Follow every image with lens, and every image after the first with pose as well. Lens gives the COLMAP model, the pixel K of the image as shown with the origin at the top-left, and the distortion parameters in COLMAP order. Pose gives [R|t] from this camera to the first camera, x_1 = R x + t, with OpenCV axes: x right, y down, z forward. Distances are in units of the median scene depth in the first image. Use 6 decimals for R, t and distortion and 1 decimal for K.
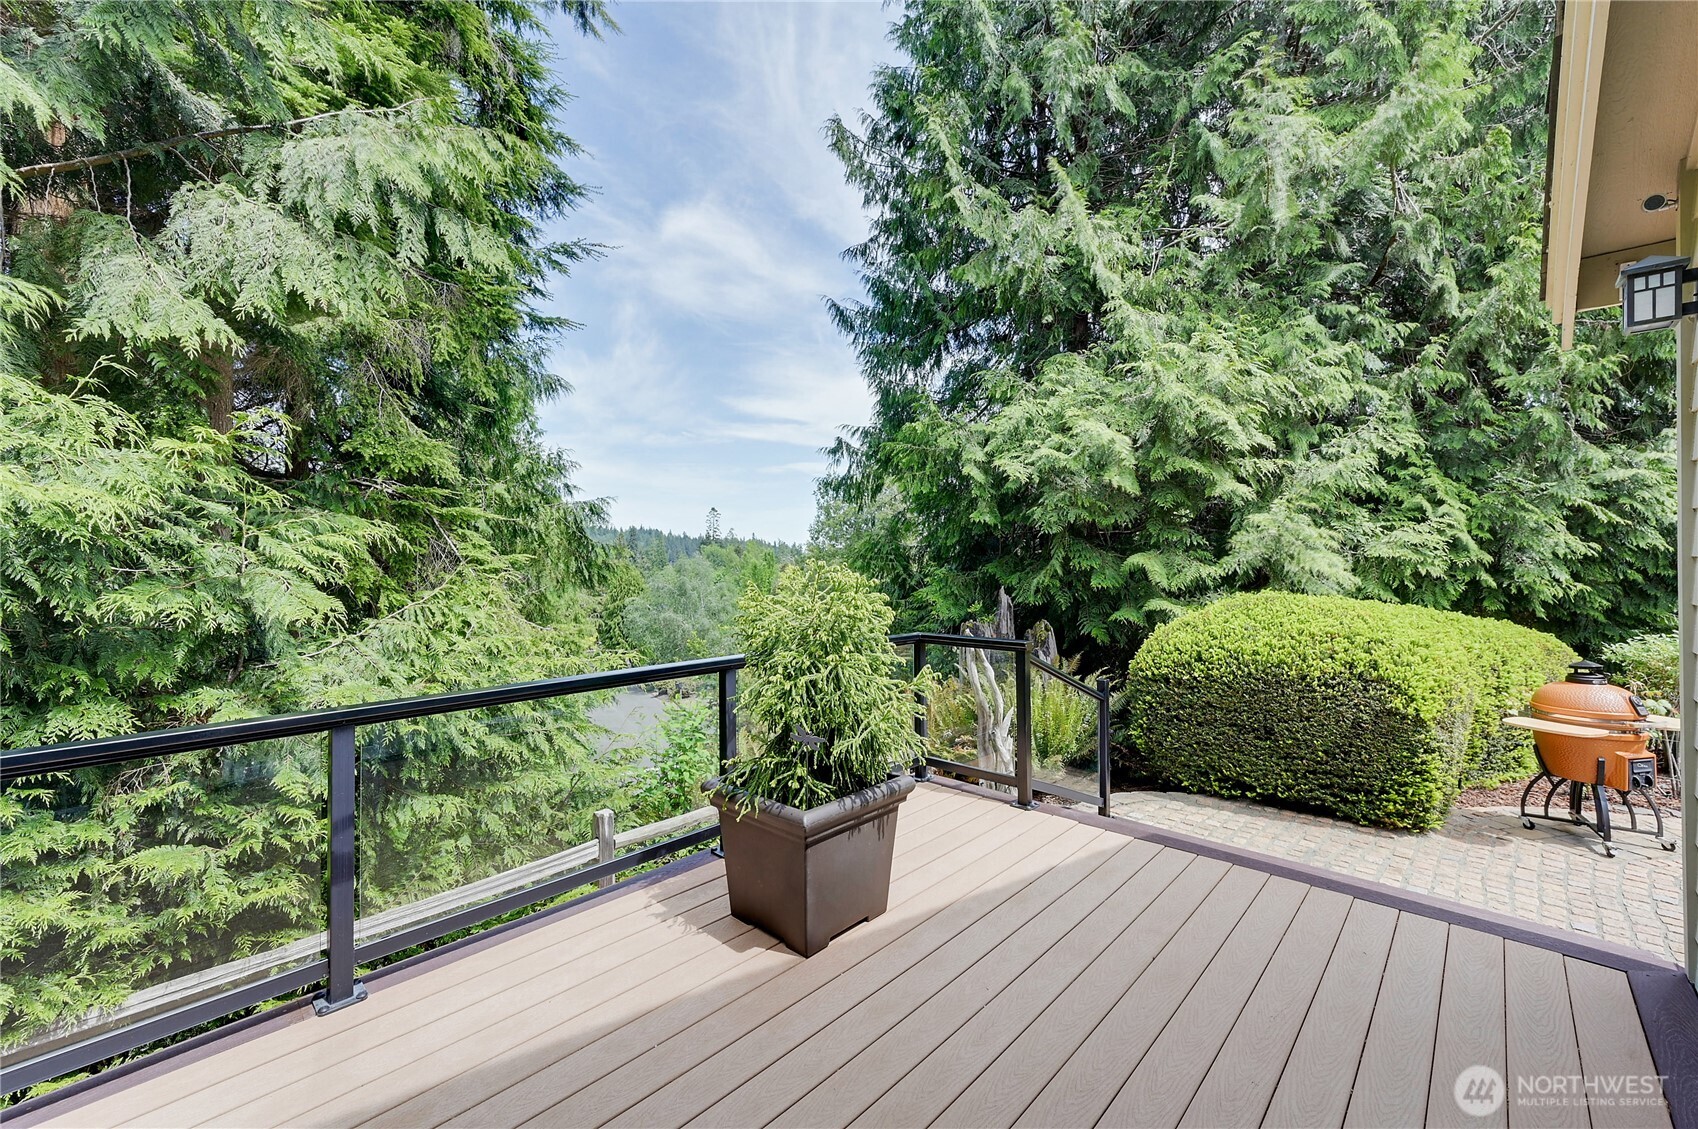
lens RADIAL K [[669.4, 0, 853.0], [0, 669.4, 562.7], [0, 0, 1]] dist [-0.001579, 0.000675]
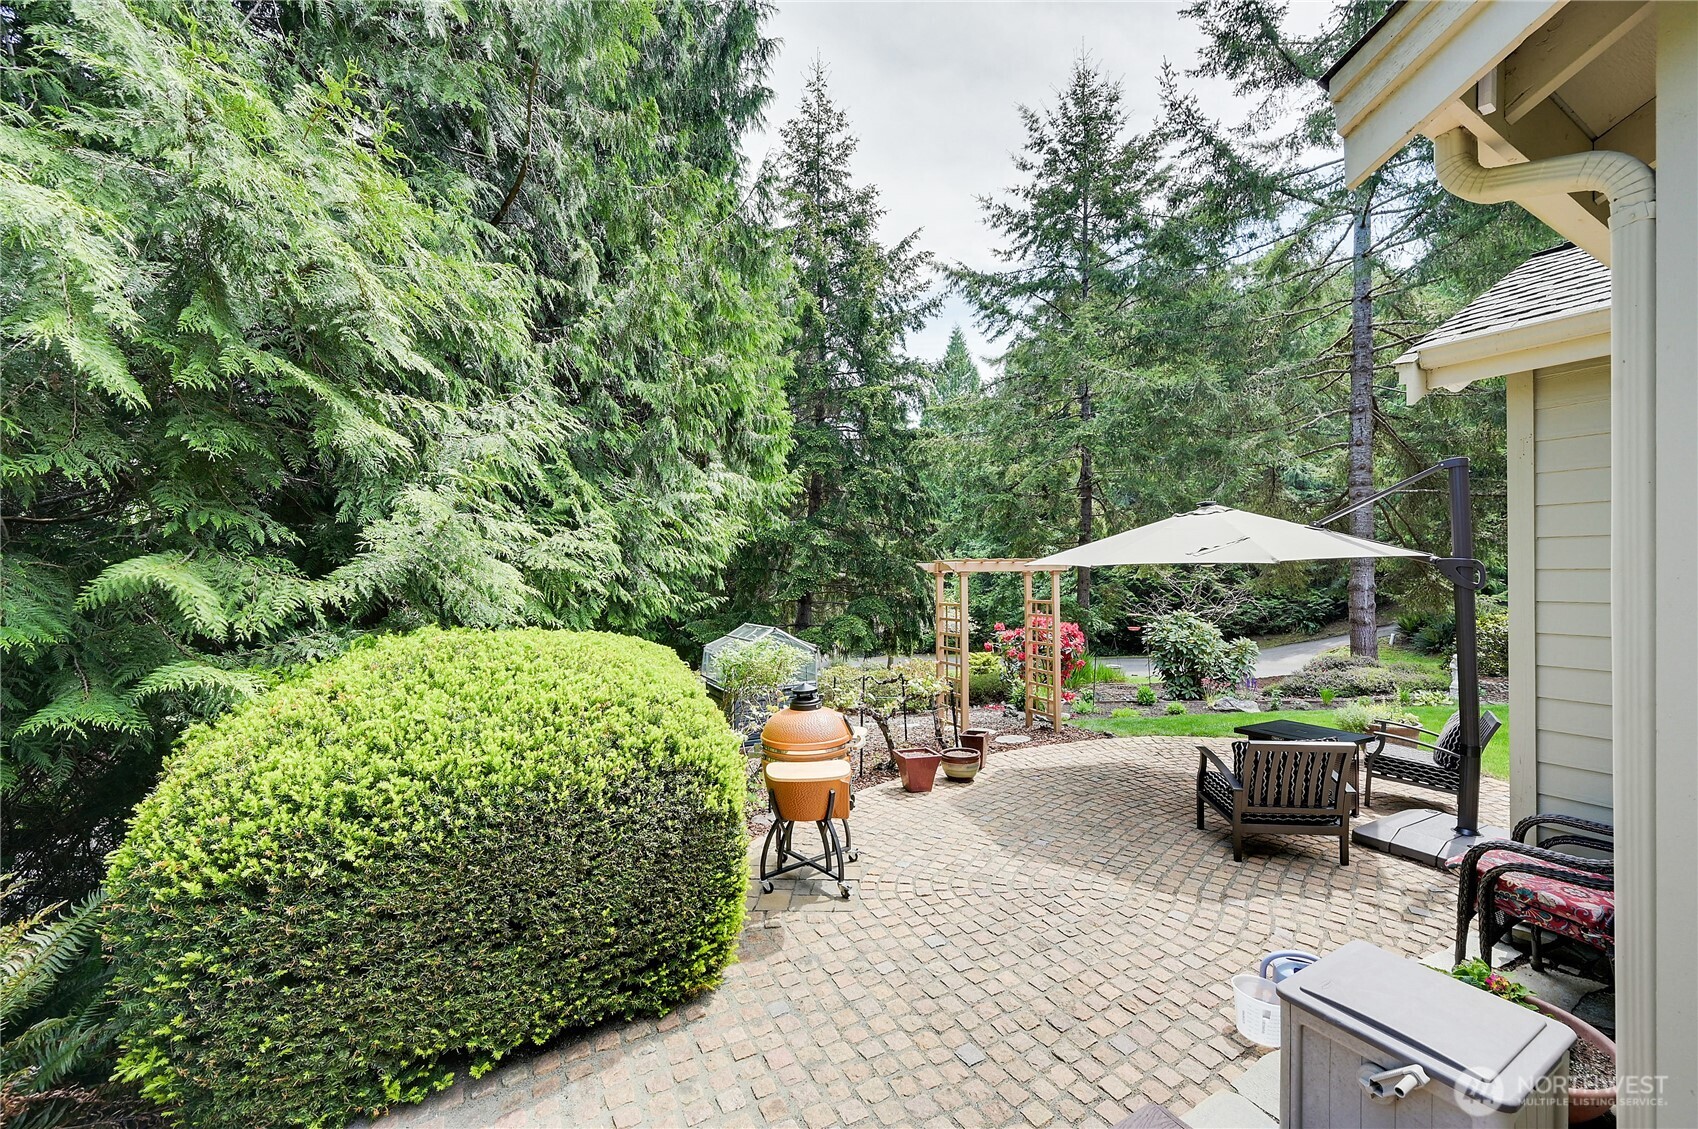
lens RADIAL K [[669.4, 0, 854.3], [0, 669.4, 569.0], [0, 0, 1]] dist [-0.001579, 0.000675]
pose [[0.289445, 0.001995, 0.957192, 0.198983], [0.006019, 0.999974, -0.003904, -0.004163], [-0.957176, 0.006891, 0.289426, 0.552013]]
